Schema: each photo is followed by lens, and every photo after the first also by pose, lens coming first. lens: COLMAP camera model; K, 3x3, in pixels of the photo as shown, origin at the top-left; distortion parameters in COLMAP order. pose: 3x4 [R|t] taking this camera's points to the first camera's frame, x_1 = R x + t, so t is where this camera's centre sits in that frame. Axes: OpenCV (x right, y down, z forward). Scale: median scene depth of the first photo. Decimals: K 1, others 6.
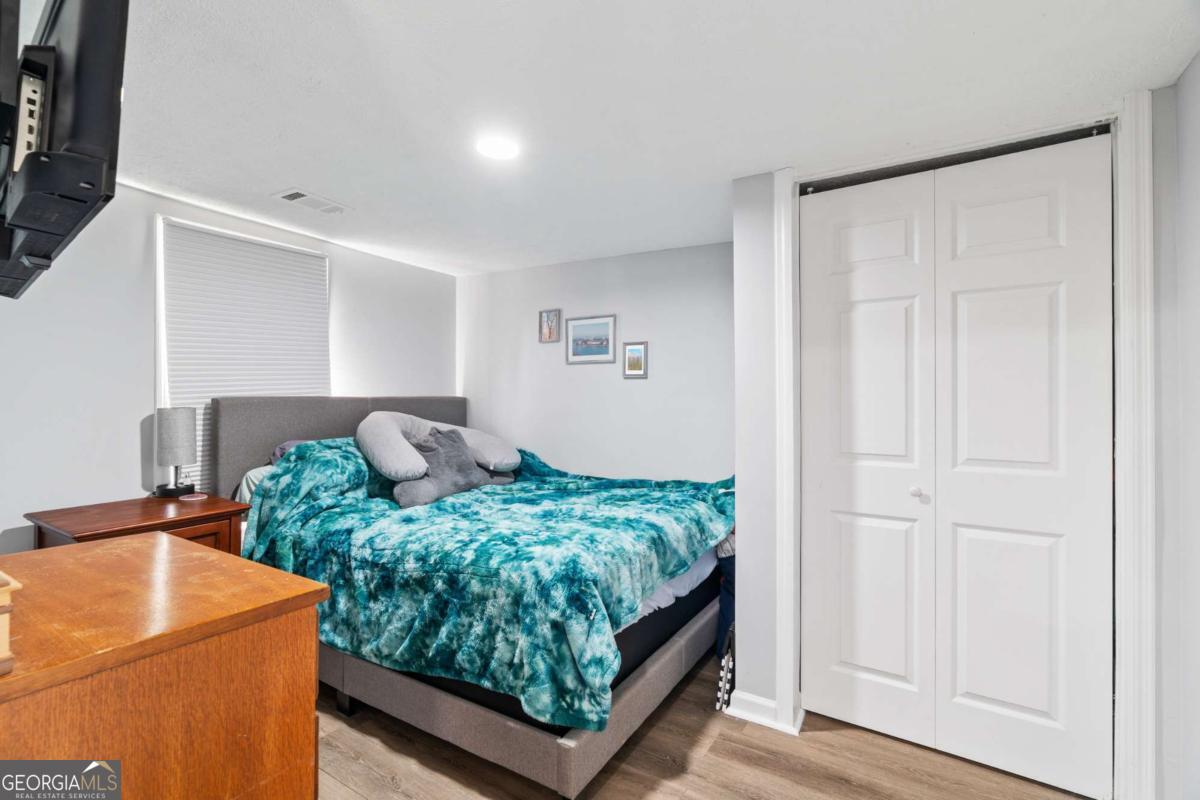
lens RADIAL K [[544.2, 0, 600.3], [0, 544.2, 399.6], [0, 0, 1]] dist [-0.005357, -0.000294]
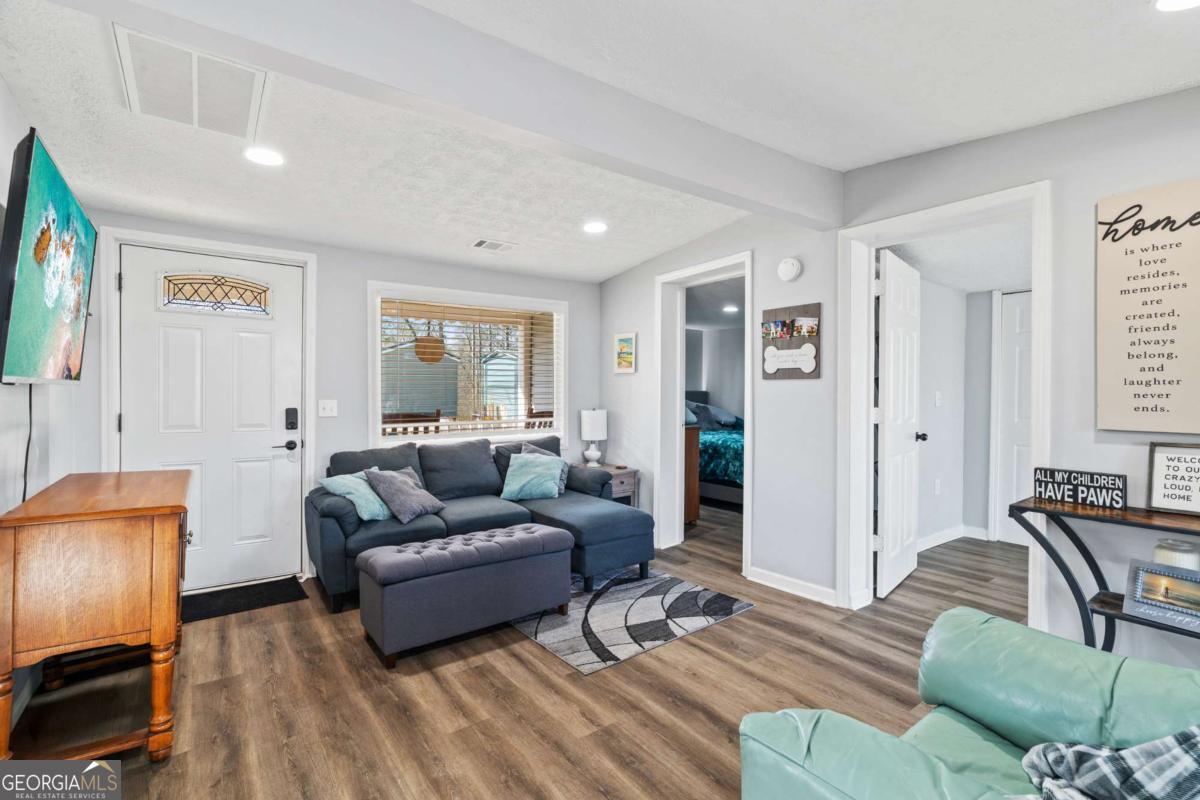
lens RADIAL K [[544.2, 0, 600.1], [0, 544.2, 399.5], [0, 0, 1]] dist [-0.005357, -0.000294]
pose [[0.928538, 0.010614, -0.371084, 0.278773], [-0.004476, 0.999839, 0.017396, -0.011707], [0.371209, -0.014492, 0.928436, -2.170691]]
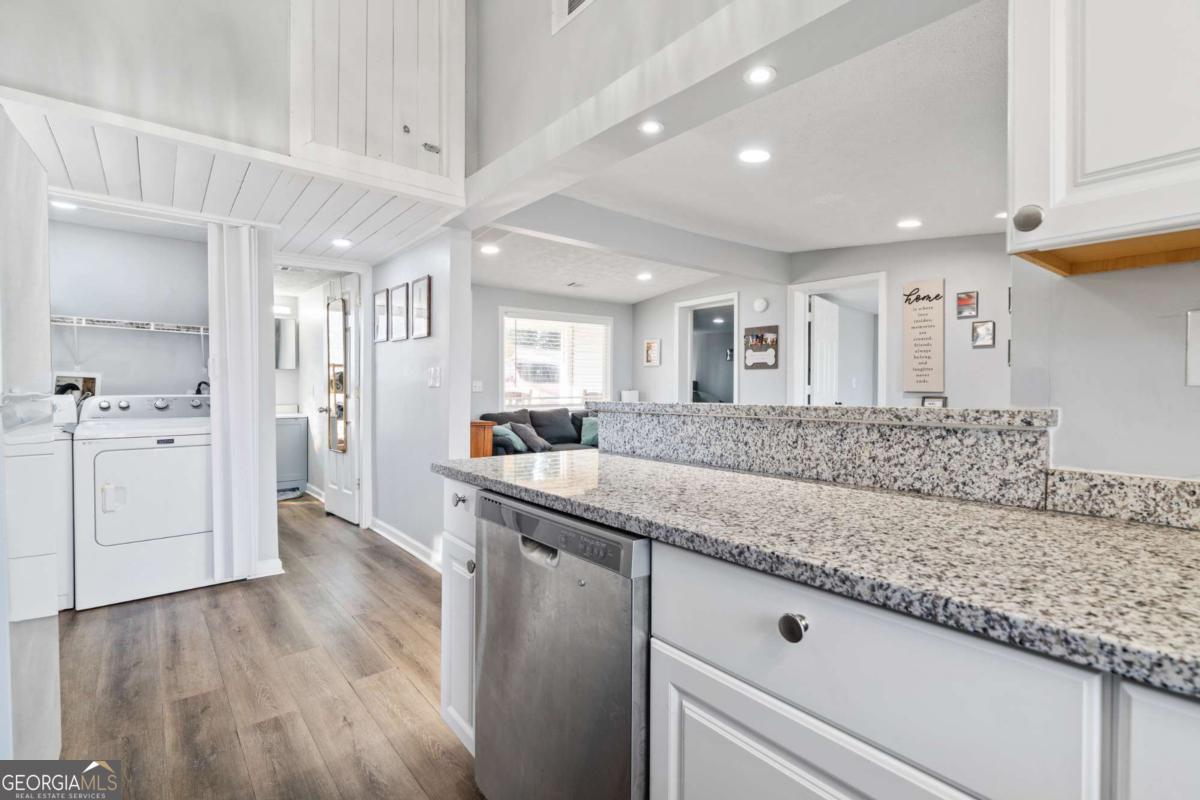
lens RADIAL K [[544.2, 0, 598.7], [0, 544.2, 392.8], [0, 0, 1]] dist [-0.005357, -0.000294]
pose [[0.944129, 0.011023, -0.329392, 0.401075], [-0.006772, 0.999878, 0.014048, 0.099756], [0.329507, -0.011033, 0.944089, -4.642992]]
